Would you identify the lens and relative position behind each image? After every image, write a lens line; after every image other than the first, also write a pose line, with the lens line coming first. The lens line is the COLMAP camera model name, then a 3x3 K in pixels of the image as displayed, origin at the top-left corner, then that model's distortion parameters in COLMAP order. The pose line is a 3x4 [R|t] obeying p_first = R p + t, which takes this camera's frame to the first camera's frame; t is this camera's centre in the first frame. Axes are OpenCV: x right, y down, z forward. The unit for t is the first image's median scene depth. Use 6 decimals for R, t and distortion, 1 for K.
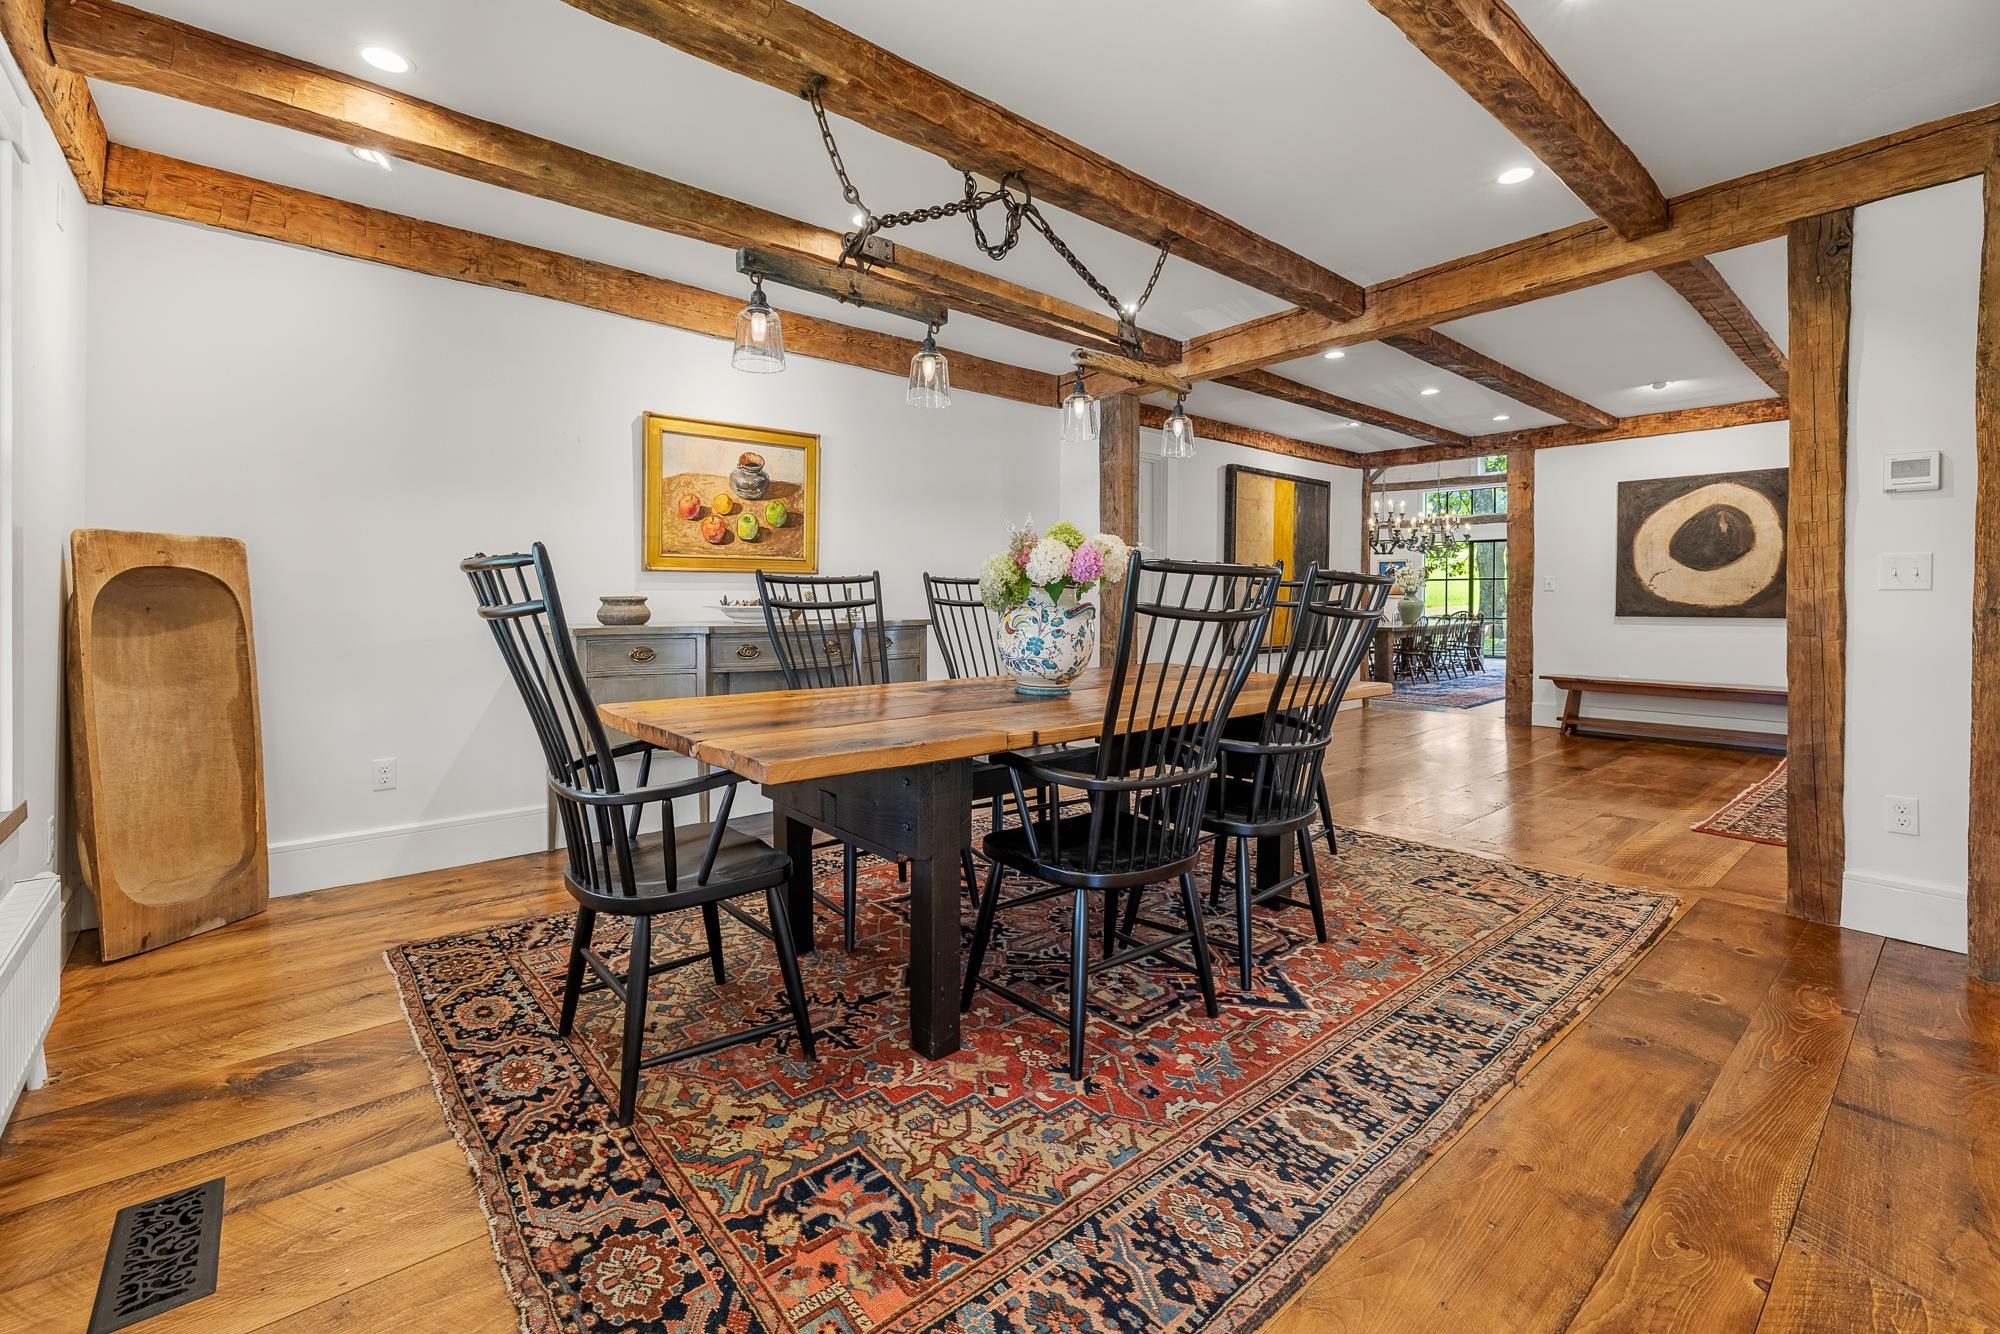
lens RADIAL K [[861.9, 0, 997.0], [0, 861.9, 614.8], [0, 0, 1]] dist [-0.001875, 0.000576]
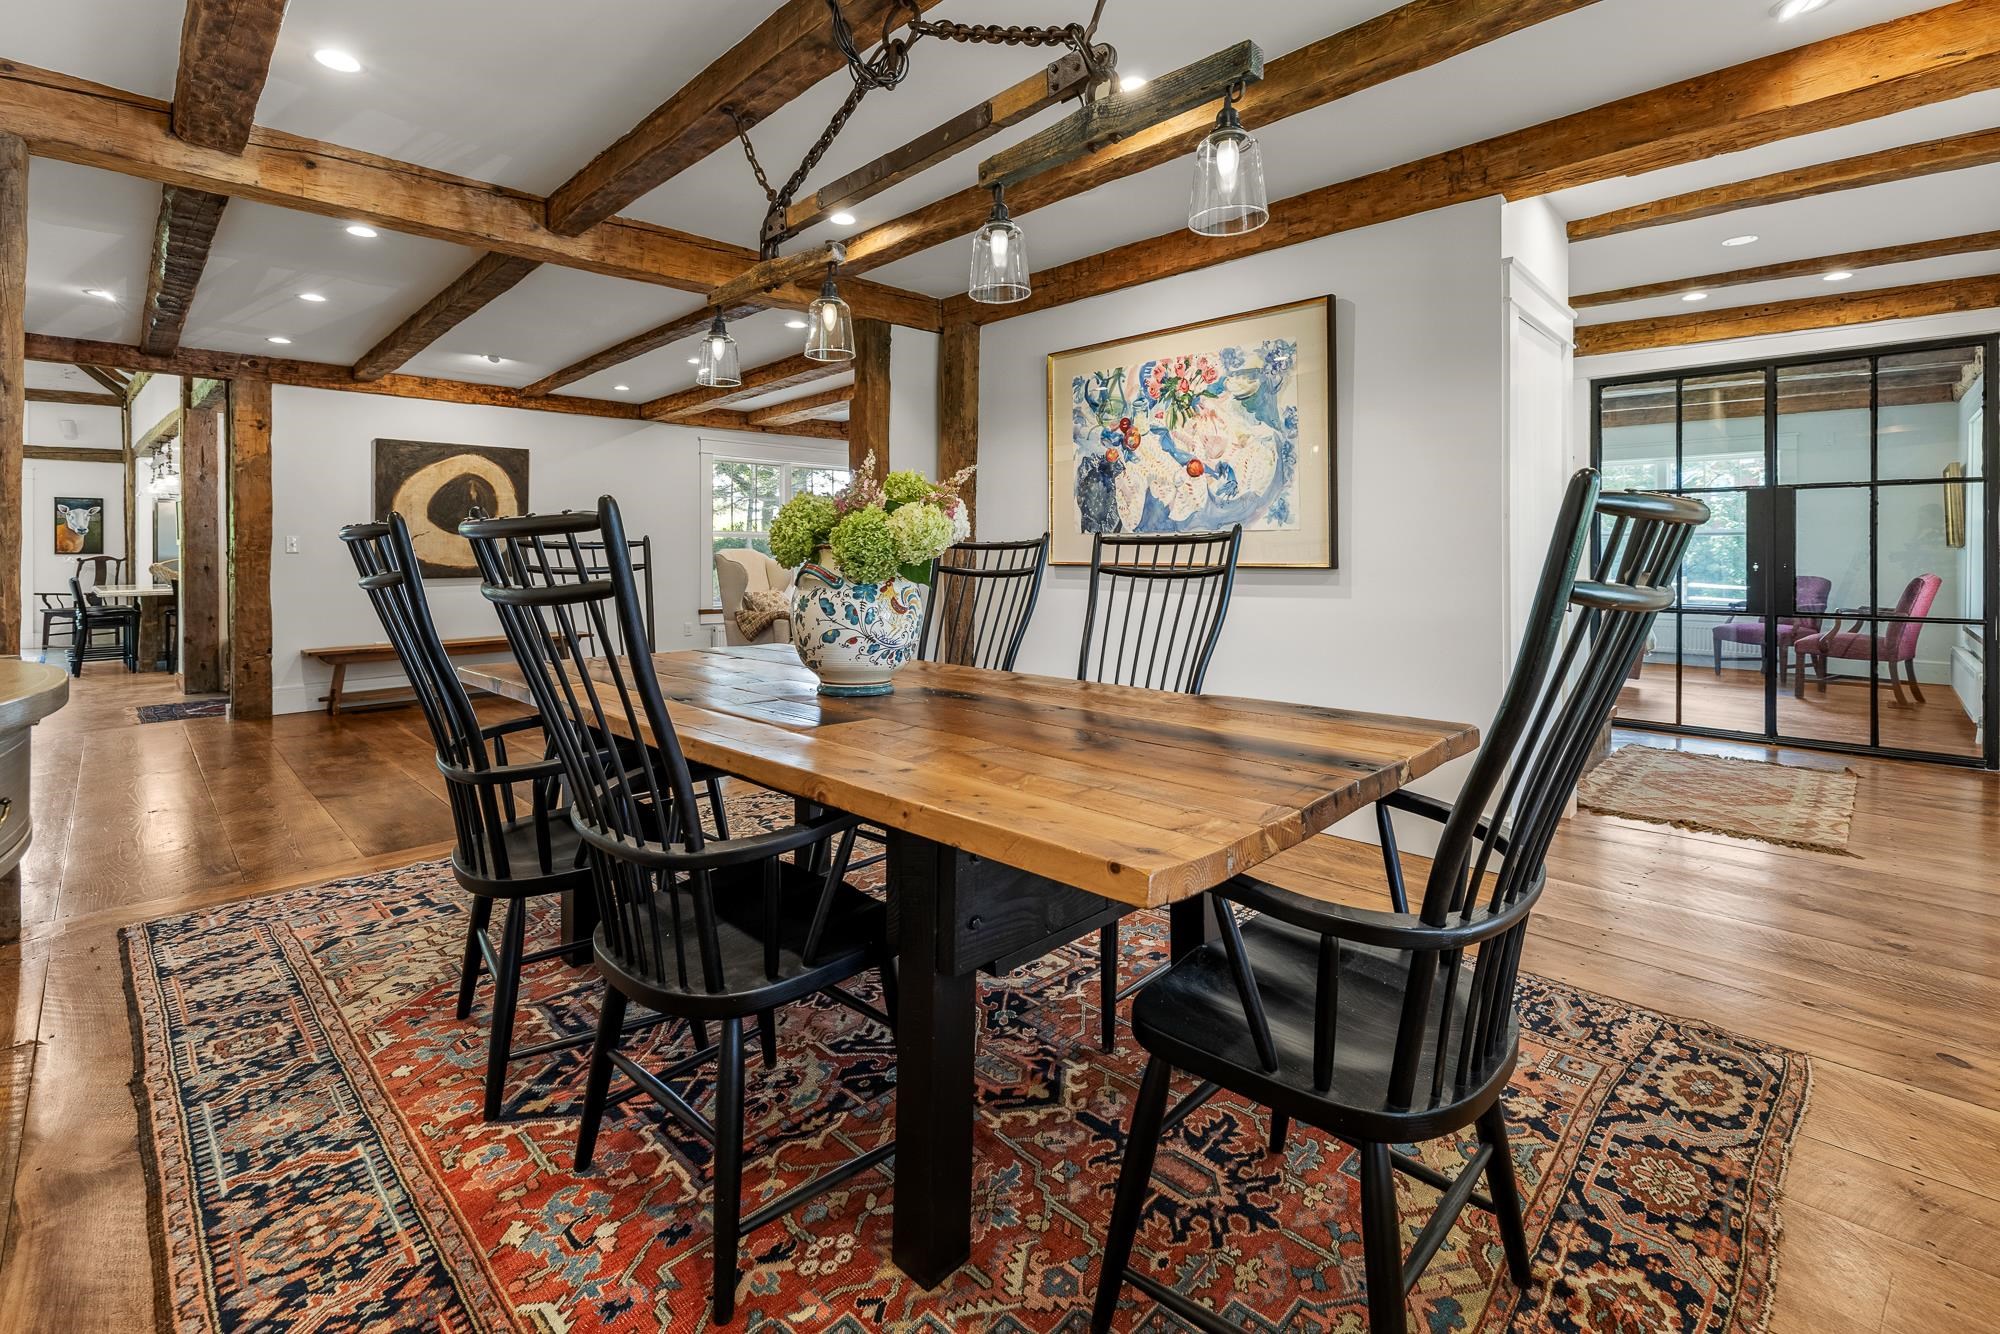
lens RADIAL K [[874.1, 0, 1008.6], [0, 874.1, 558.1], [0, 0, 1]] dist [0.002546, -0.000847]
pose [[-0.095934, -0.005997, 0.995370, -0.777231], [0.025907, 0.999628, 0.008520, -0.031931], [-0.995051, 0.026604, -0.095743, 1.025634]]
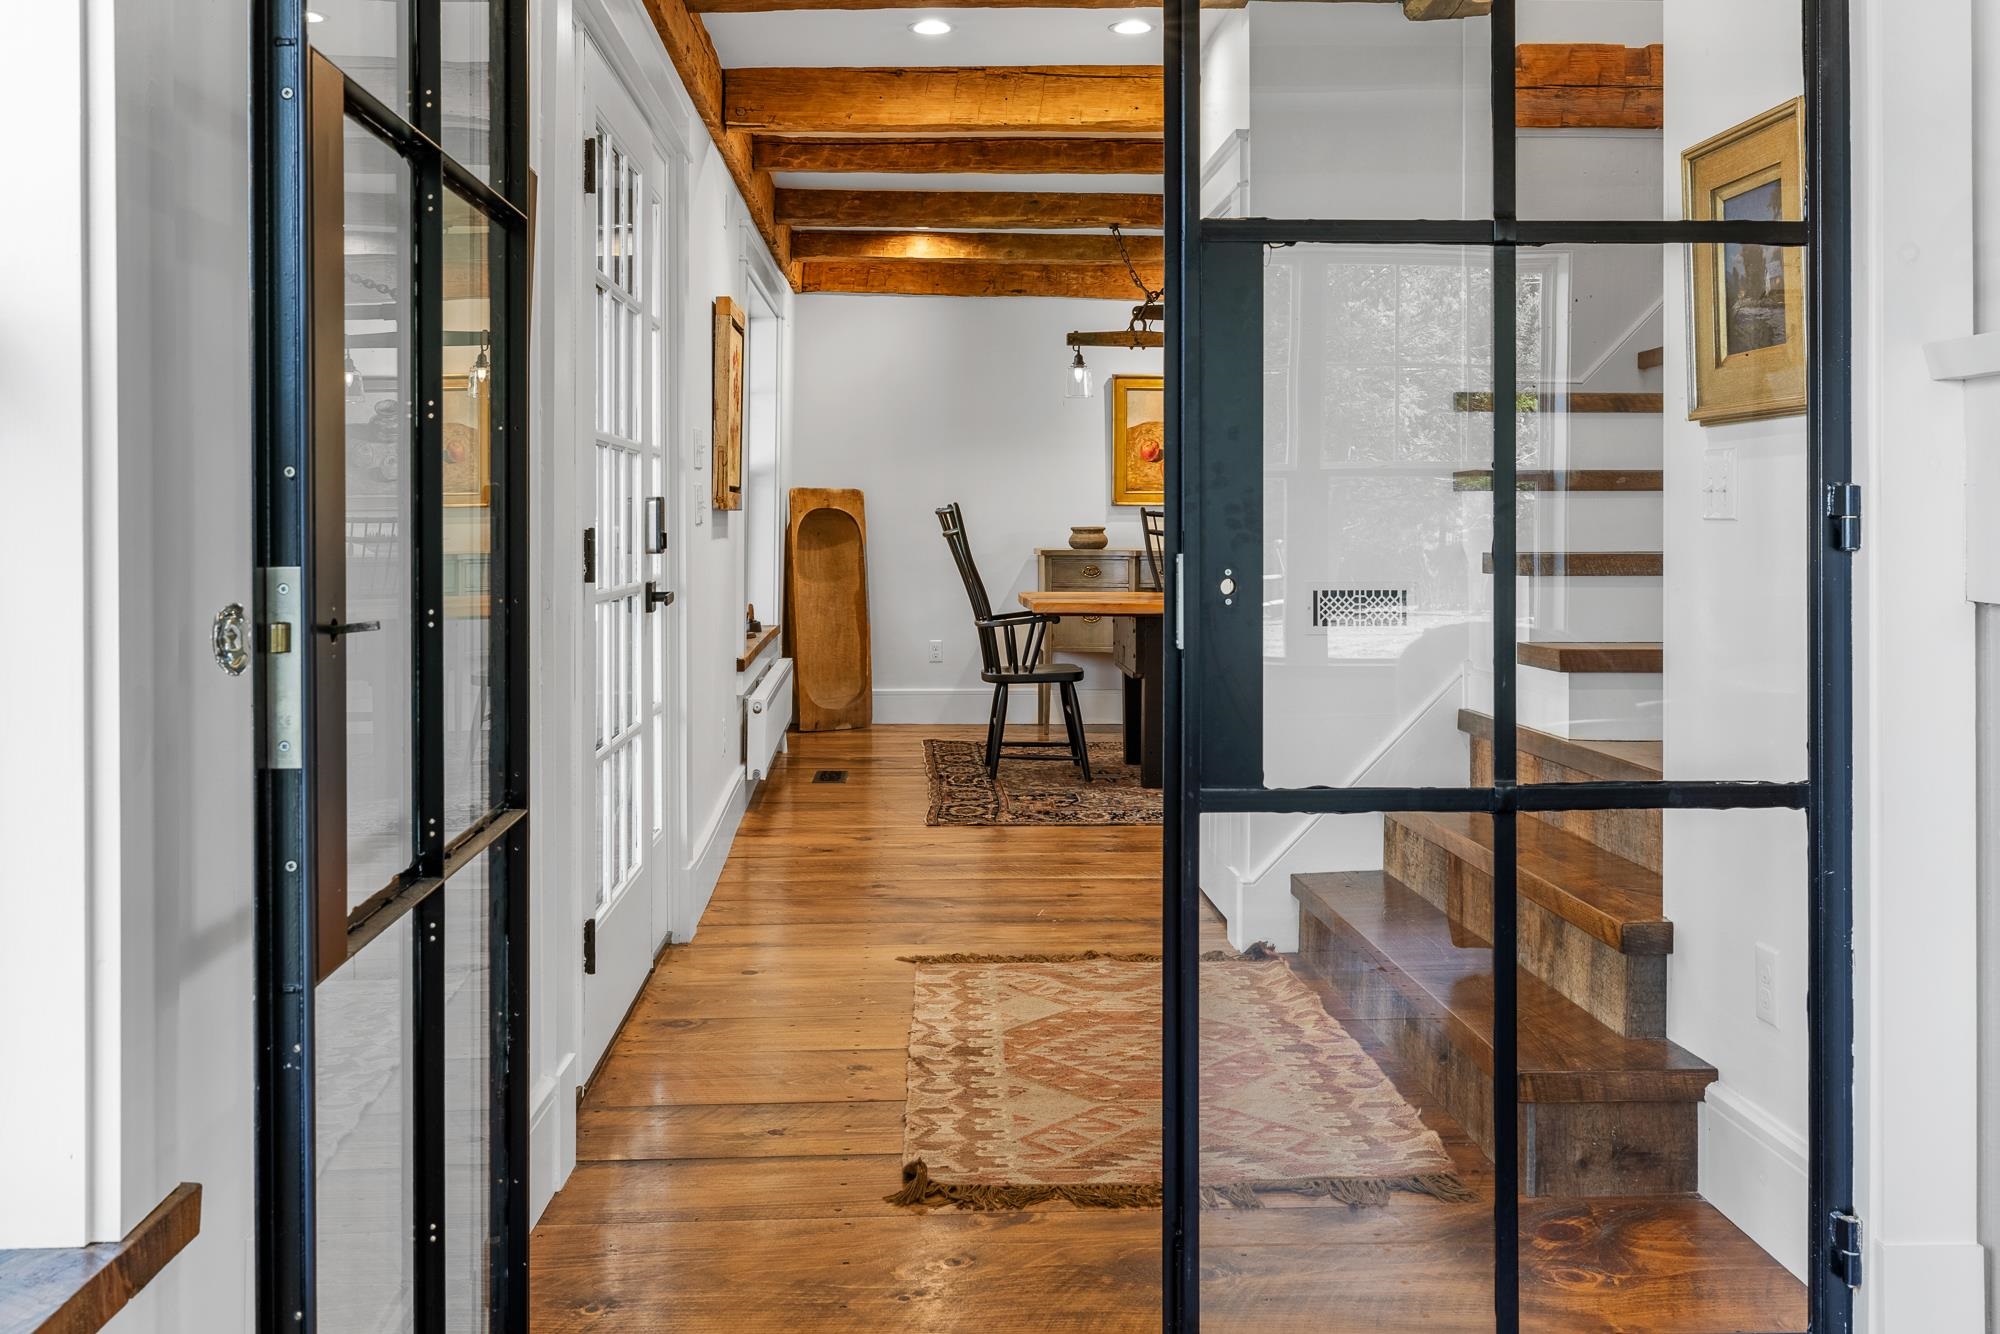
lens RADIAL K [[1765.2, 0, 1000.0], [0, 1765.2, 667.0], [0, 0, 1]] dist [-0.003339, -0.000455]
pose [[0.794351, 0.052488, -0.605187, 1.382576], [-0.016757, 0.997774, 0.064541, 0.025139], [0.607228, -0.041127, 0.793462, -1.518605]]
